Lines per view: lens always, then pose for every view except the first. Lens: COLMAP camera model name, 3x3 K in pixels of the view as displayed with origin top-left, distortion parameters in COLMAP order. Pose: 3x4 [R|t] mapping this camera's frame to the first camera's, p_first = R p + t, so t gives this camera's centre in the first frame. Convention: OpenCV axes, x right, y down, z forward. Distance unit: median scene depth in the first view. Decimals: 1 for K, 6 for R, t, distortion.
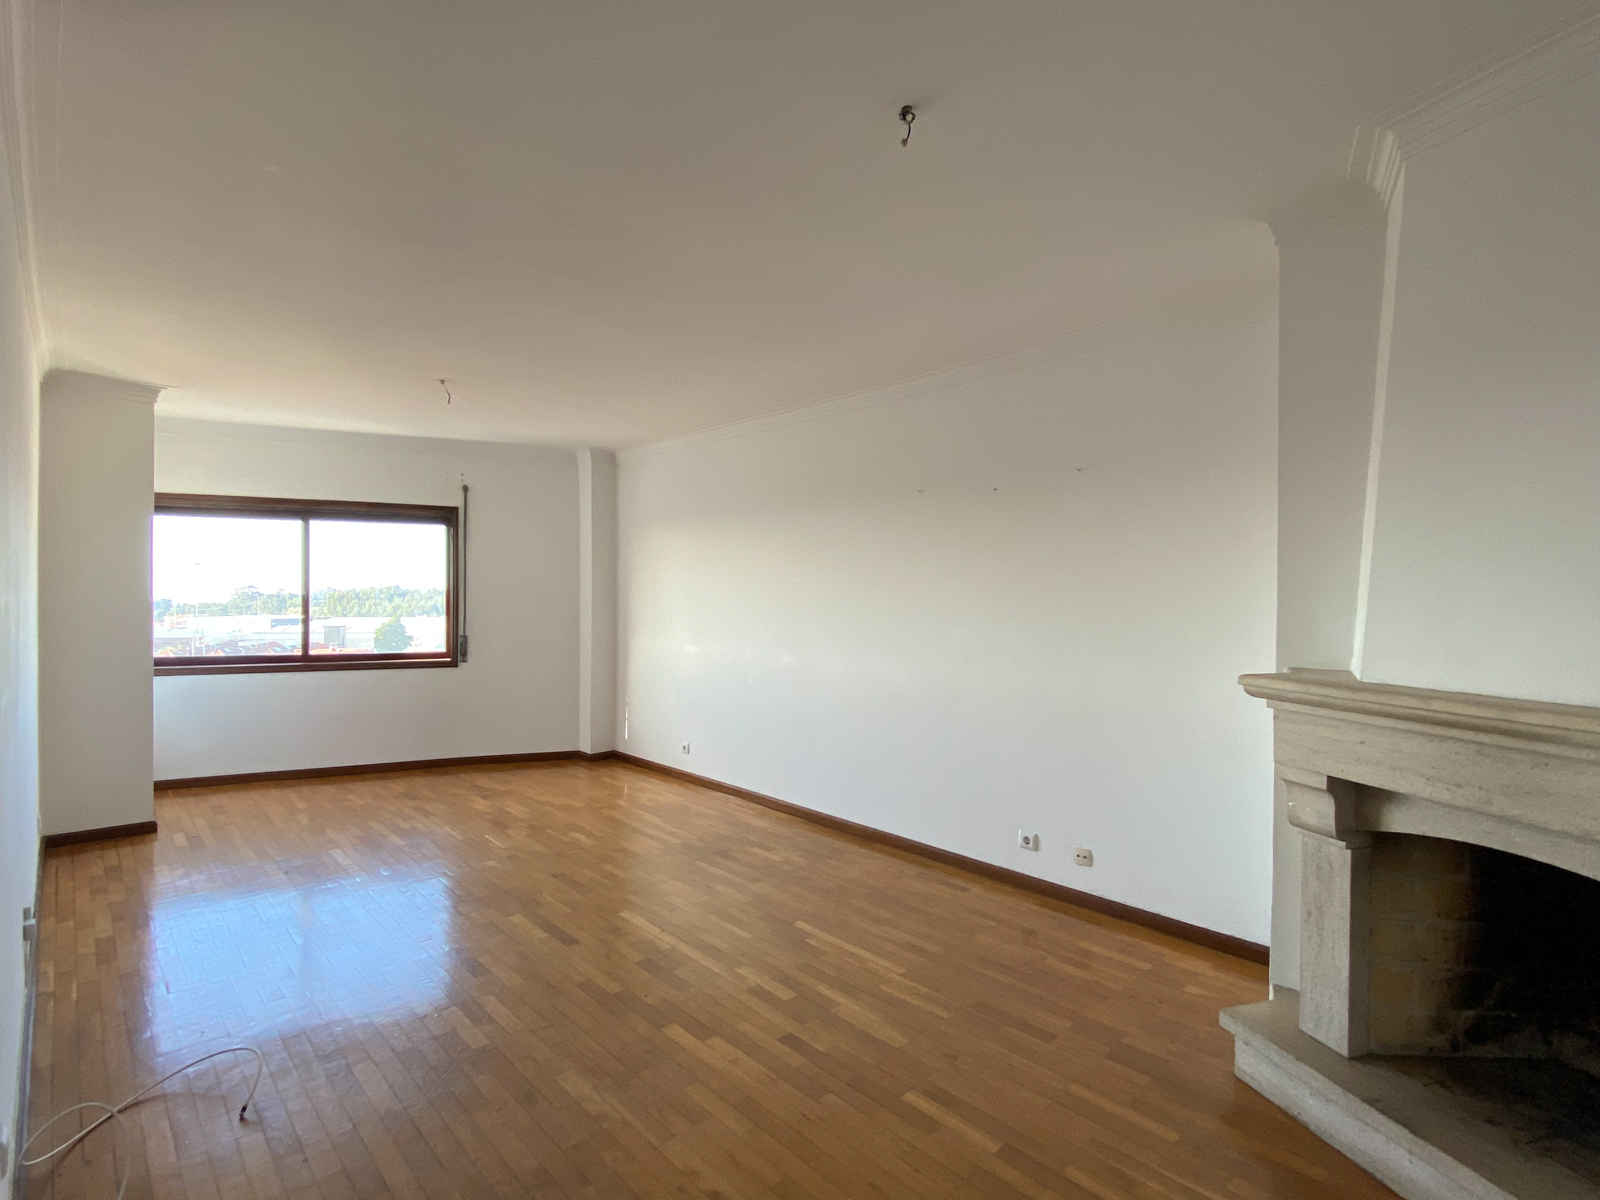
lens RADIAL K [[774.5, 0, 798.3], [0, 774.5, 596.2], [0, 0, 1]] dist [0.058016, -0.054340]
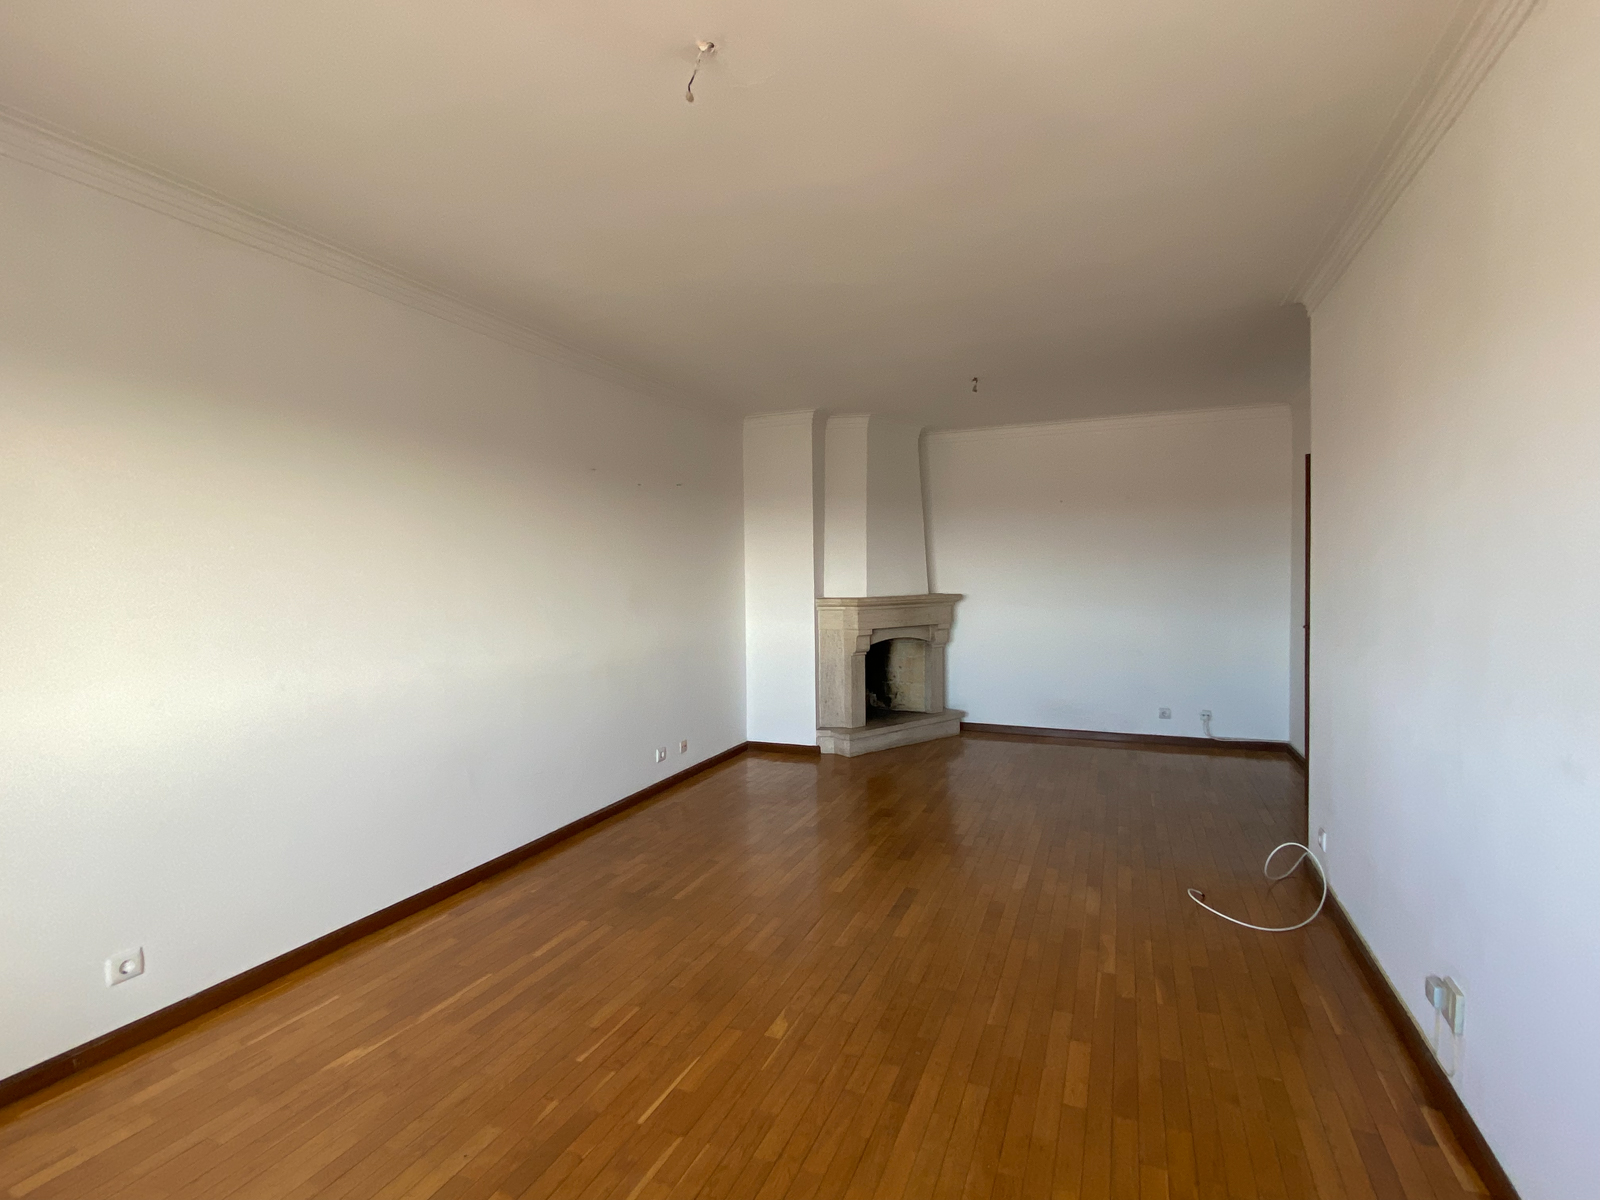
lens RADIAL K [[774.5, 0, 798.3], [0, 774.5, 596.2], [0, 0, 1]] dist [0.058016, -0.054340]
pose [[-0.414270, -0.023516, 0.909850, -0.648065], [0.015649, 0.999334, 0.032955, 0.001371], [-0.910019, 0.027891, -0.413626, 0.858155]]
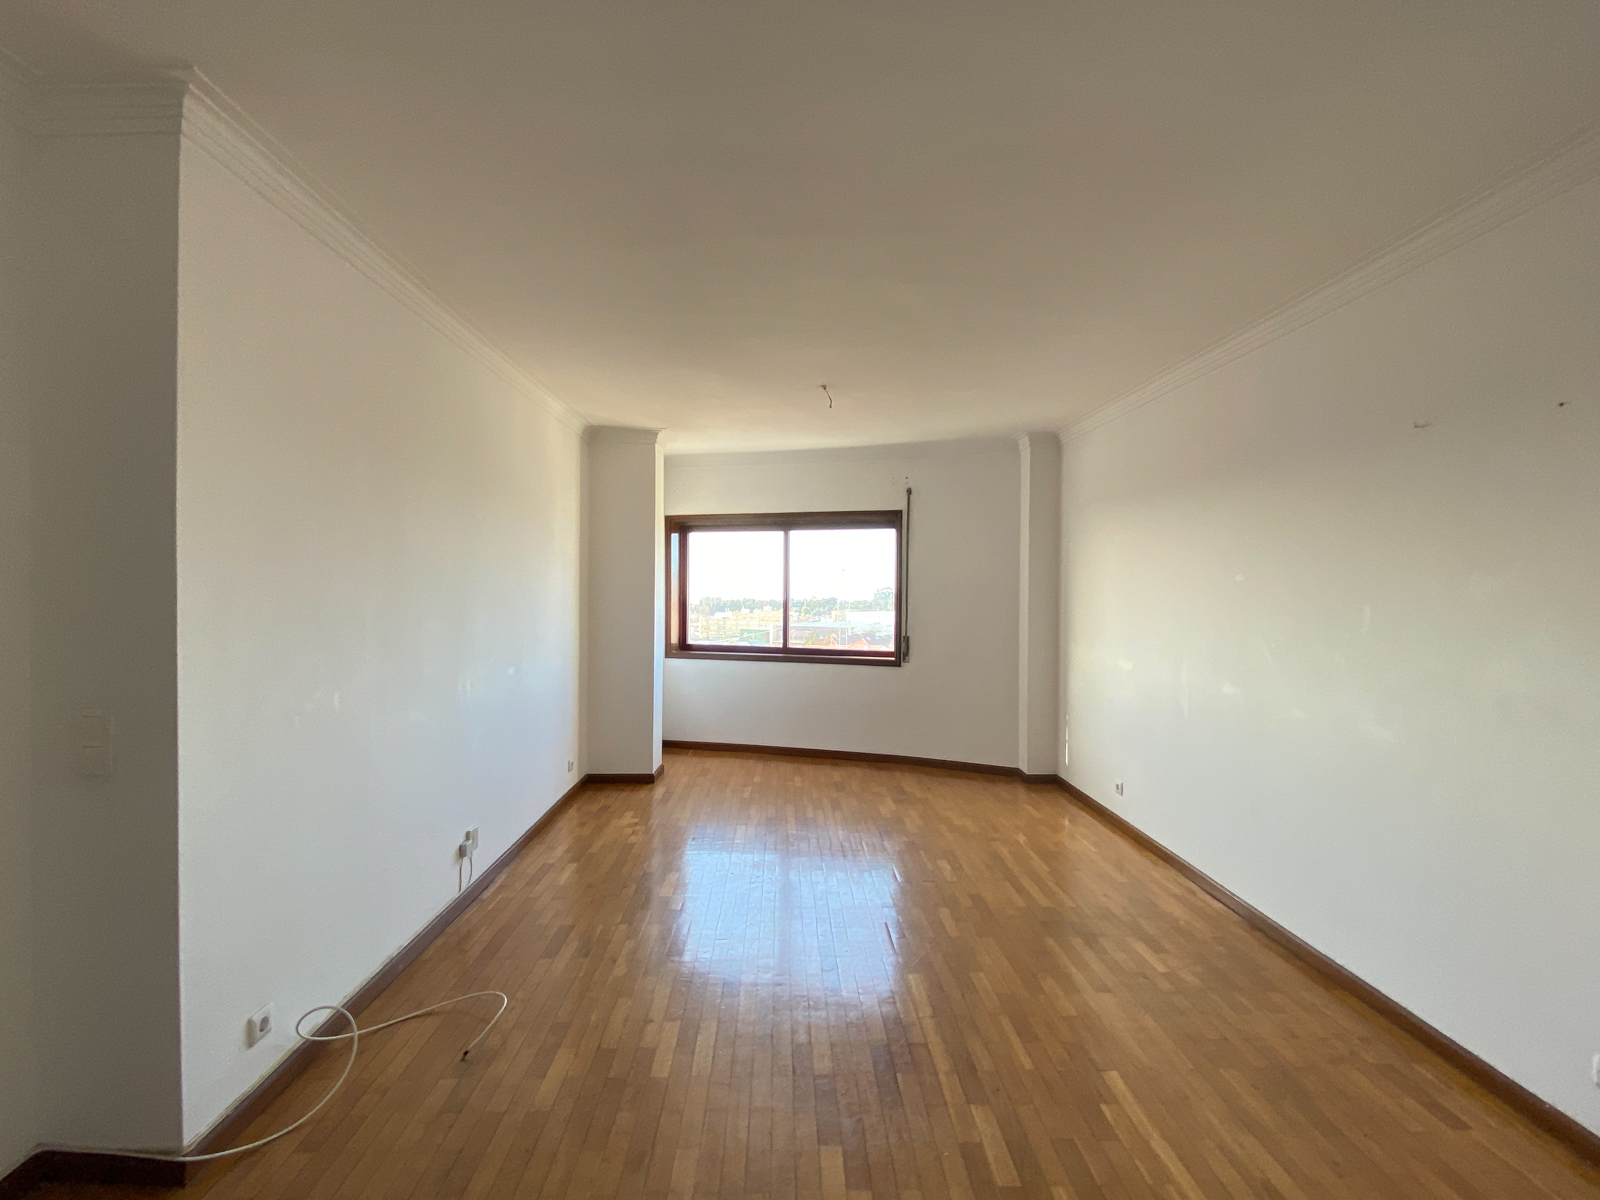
lens RADIAL K [[774.5, 0, 798.3], [0, 774.5, 596.2], [0, 0, 1]] dist [0.058016, -0.054340]
pose [[0.745053, 0.005250, -0.666985, 0.148133], [-0.005785, 0.999982, 0.001409, -0.002465], [0.666981, 0.002808, 0.745070, 0.170926]]
